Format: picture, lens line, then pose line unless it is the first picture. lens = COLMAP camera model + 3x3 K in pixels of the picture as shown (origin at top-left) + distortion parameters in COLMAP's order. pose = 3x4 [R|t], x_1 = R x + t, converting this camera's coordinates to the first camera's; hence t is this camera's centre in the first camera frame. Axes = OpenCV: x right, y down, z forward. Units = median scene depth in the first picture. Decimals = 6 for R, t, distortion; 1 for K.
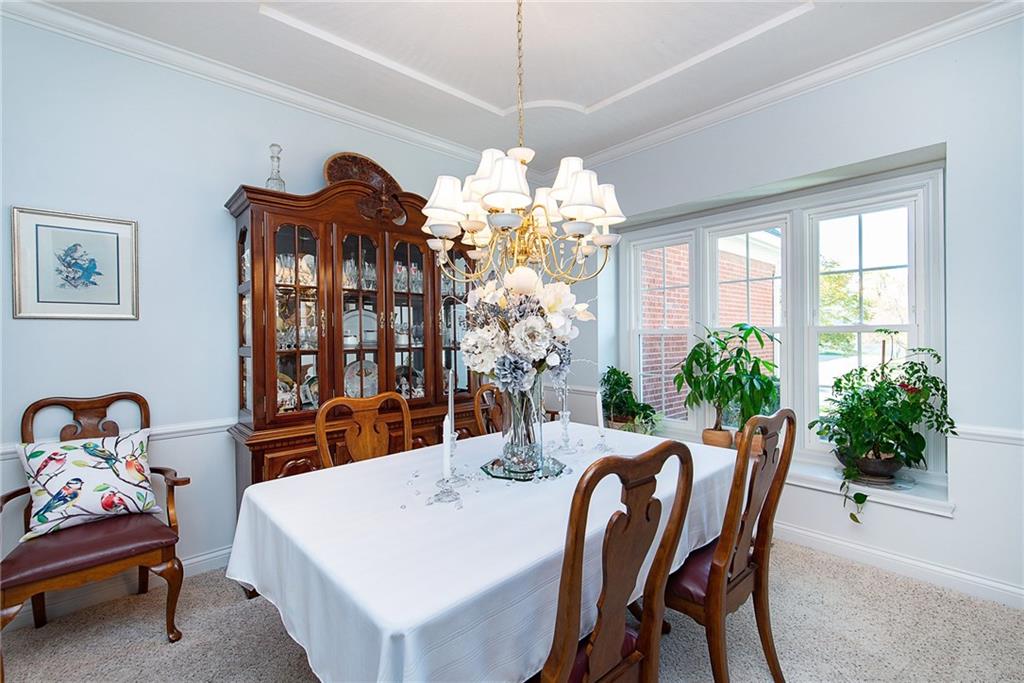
lens RADIAL K [[454.3, 0, 514.6], [0, 454.3, 340.3], [0, 0, 1]] dist [0.024236, 0.000601]
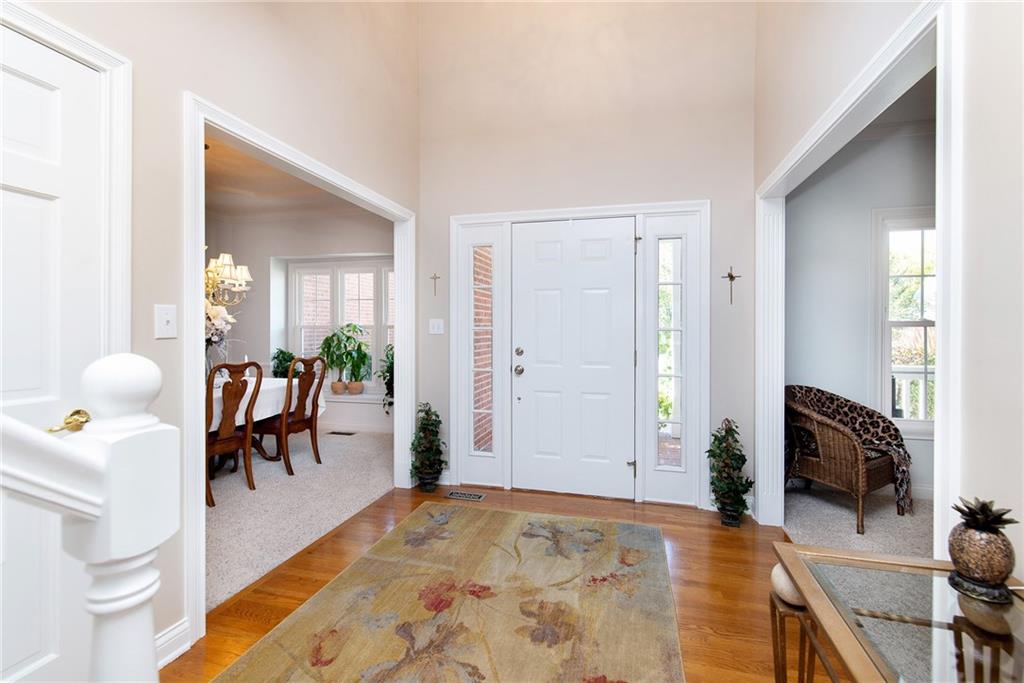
lens RADIAL K [[454.3, 0, 512.4], [0, 454.3, 332.9], [0, 0, 1]] dist [0.024236, 0.000601]
pose [[0.845397, 0.008581, 0.534069, 0.073201], [-0.006982, 0.999963, -0.005014, 0.008424], [-0.534093, 0.000510, 0.845426, -1.157086]]
